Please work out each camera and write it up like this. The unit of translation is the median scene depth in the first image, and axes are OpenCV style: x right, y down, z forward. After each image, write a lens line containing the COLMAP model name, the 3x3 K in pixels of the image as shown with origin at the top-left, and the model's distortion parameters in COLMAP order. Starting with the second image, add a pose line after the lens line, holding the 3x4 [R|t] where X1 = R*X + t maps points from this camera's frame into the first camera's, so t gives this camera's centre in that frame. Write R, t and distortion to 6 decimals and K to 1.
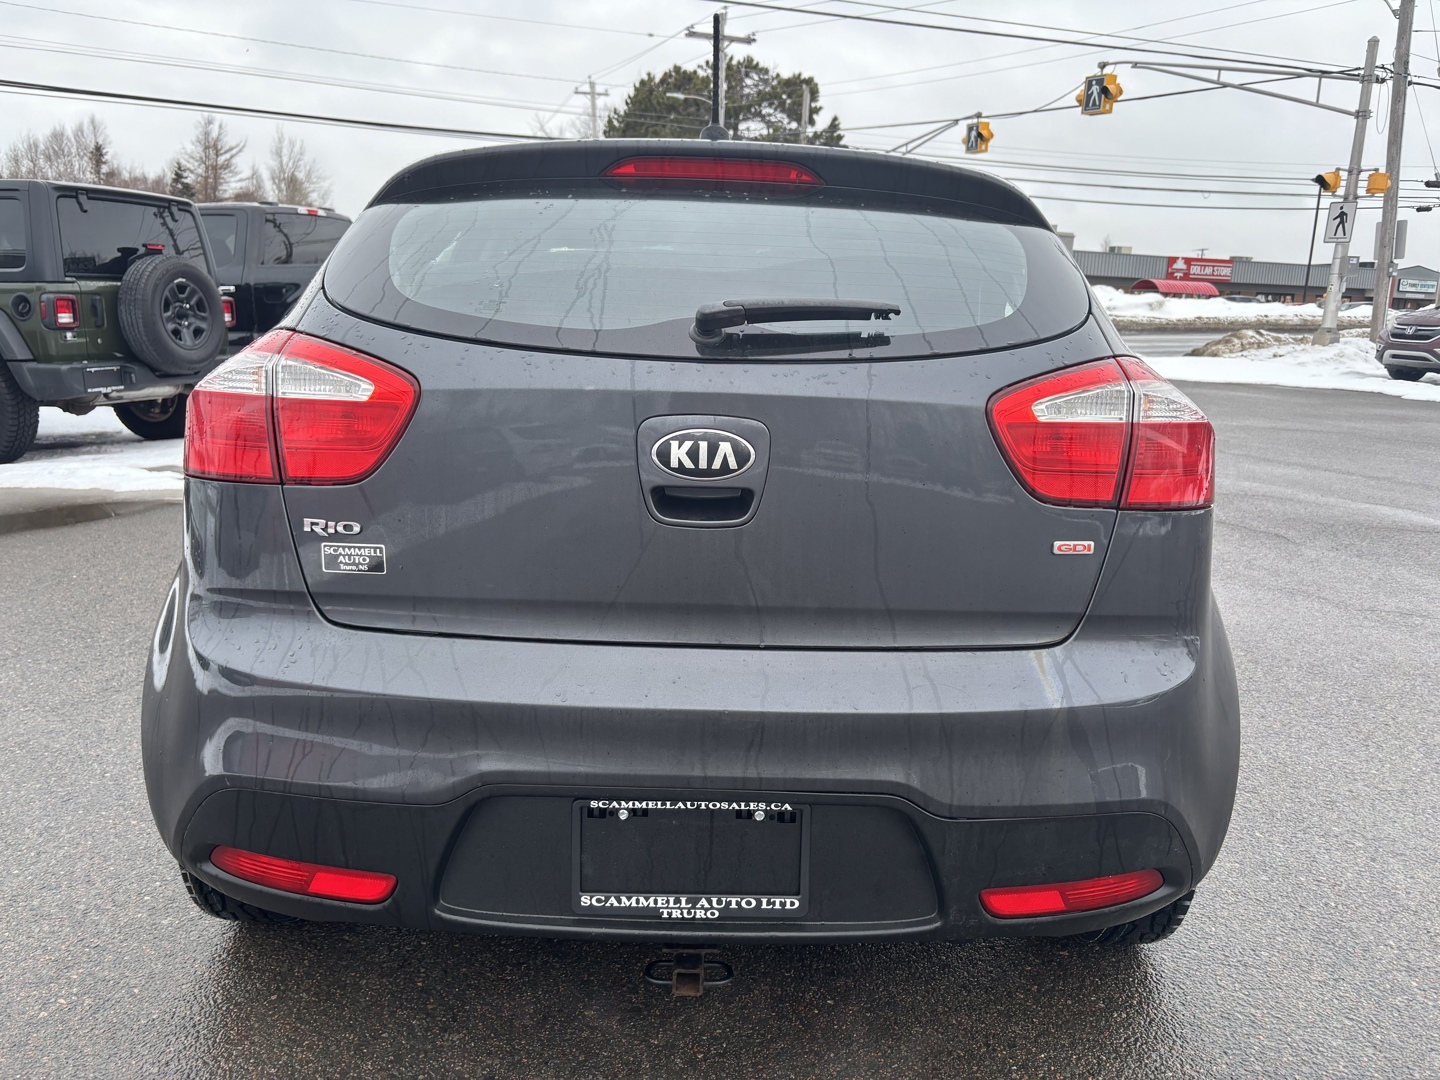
lens RADIAL K [[1110.5, 0, 732.6], [0, 1110.5, 512.2], [0, 0, 1]] dist [0.076789, -0.109972]
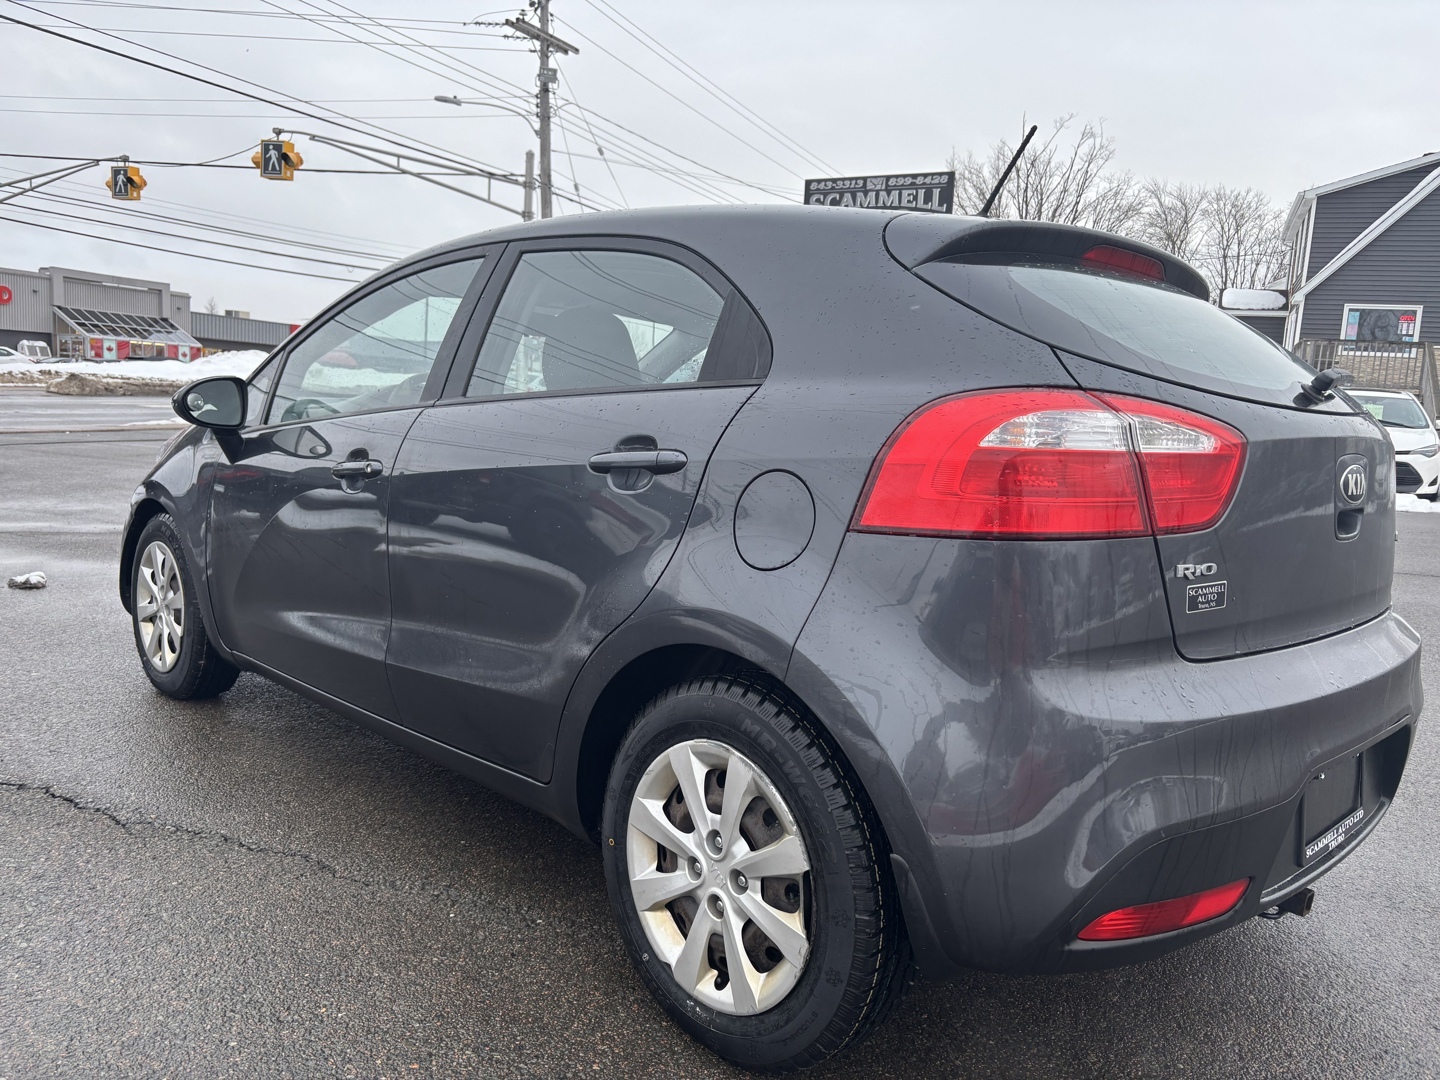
lens RADIAL K [[1110.5, 0, 732.6], [0, 1110.5, 512.2], [0, 0, 1]] dist [0.076789, -0.109972]
pose [[0.710145, -0.064846, 0.701063, -0.119518], [0.105372, 0.994323, -0.014766, -0.006147], [-0.696126, 0.084358, 0.712946, 0.044539]]
